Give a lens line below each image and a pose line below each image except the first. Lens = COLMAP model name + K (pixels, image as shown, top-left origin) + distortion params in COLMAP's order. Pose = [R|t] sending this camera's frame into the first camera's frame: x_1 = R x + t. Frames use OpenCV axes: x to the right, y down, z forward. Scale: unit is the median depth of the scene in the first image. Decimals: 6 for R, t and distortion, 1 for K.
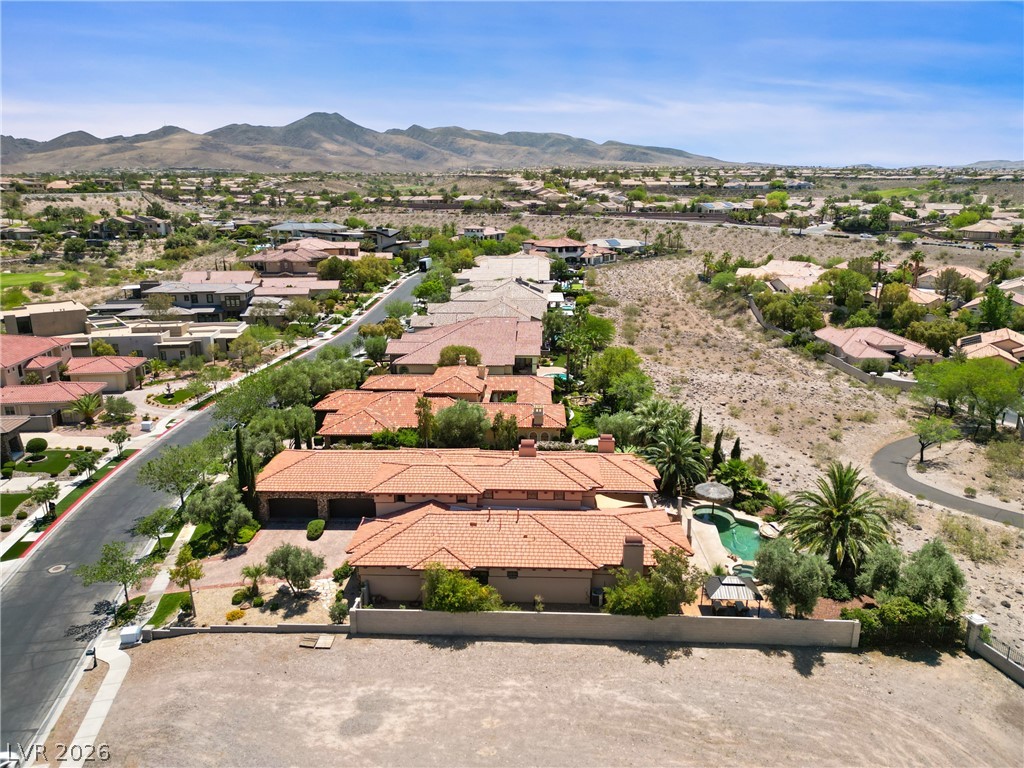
lens RADIAL K [[713.0, 0, 510.1], [0, 713.0, 385.1], [0, 0, 1]] dist [0.087808, -0.093041]
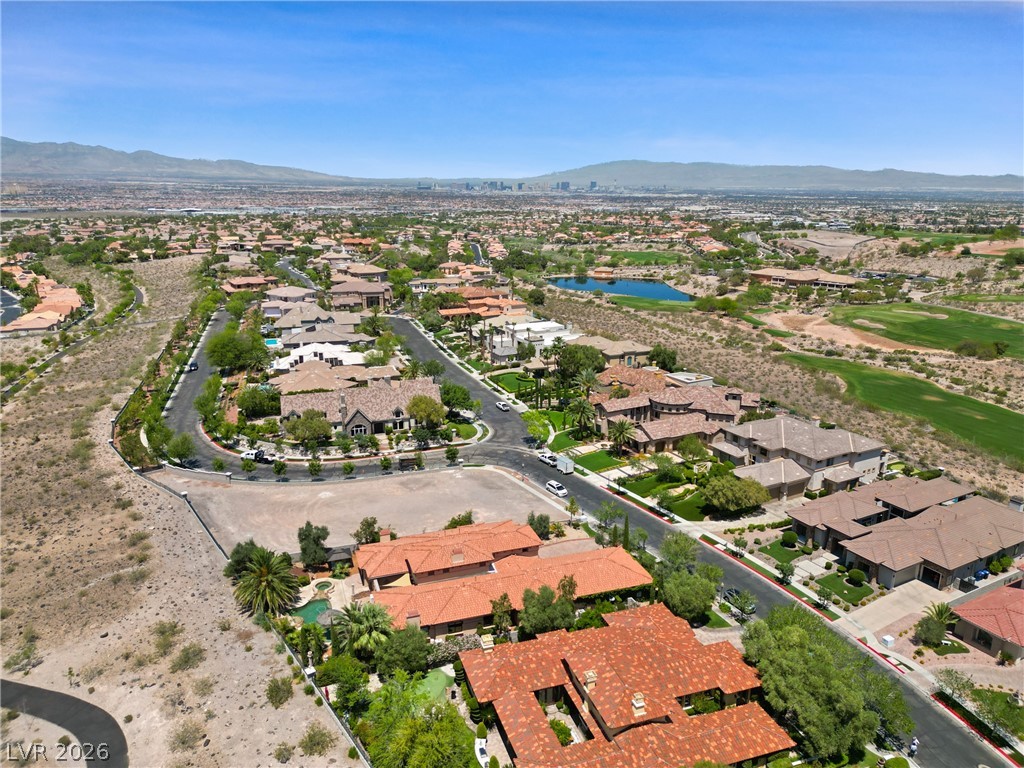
lens RADIAL K [[713.0, 0, 510.1], [0, 713.0, 385.1], [0, 0, 1]] dist [0.087808, -0.093041]
pose [[-0.933560, 0.096341, -0.345232, 0.554266], [-0.095437, 0.861609, 0.498520, -1.334141], [0.345483, 0.498346, -0.795168, 2.787347]]
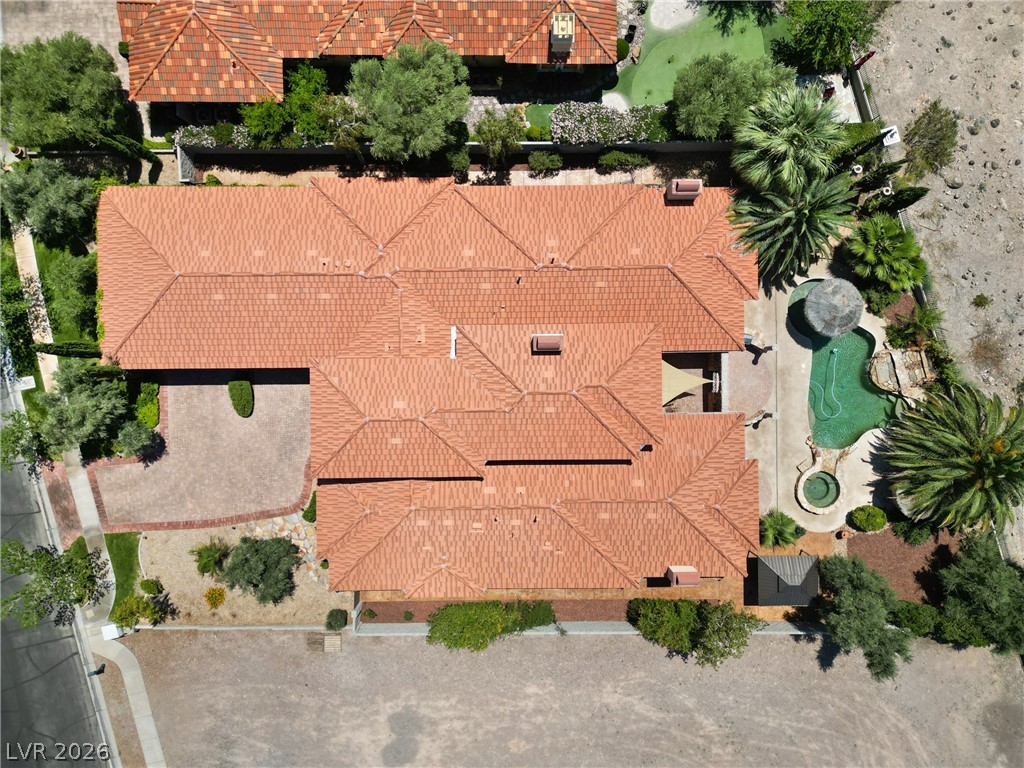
lens RADIAL K [[713.0, 0, 510.1], [0, 713.0, 385.1], [0, 0, 1]] dist [0.087808, -0.093041]
pose [[0.998836, -0.047734, 0.006957, -0.016945], [0.005003, 0.245950, 0.969270, -0.646605], [-0.047978, -0.968106, 0.245903, 1.102174]]
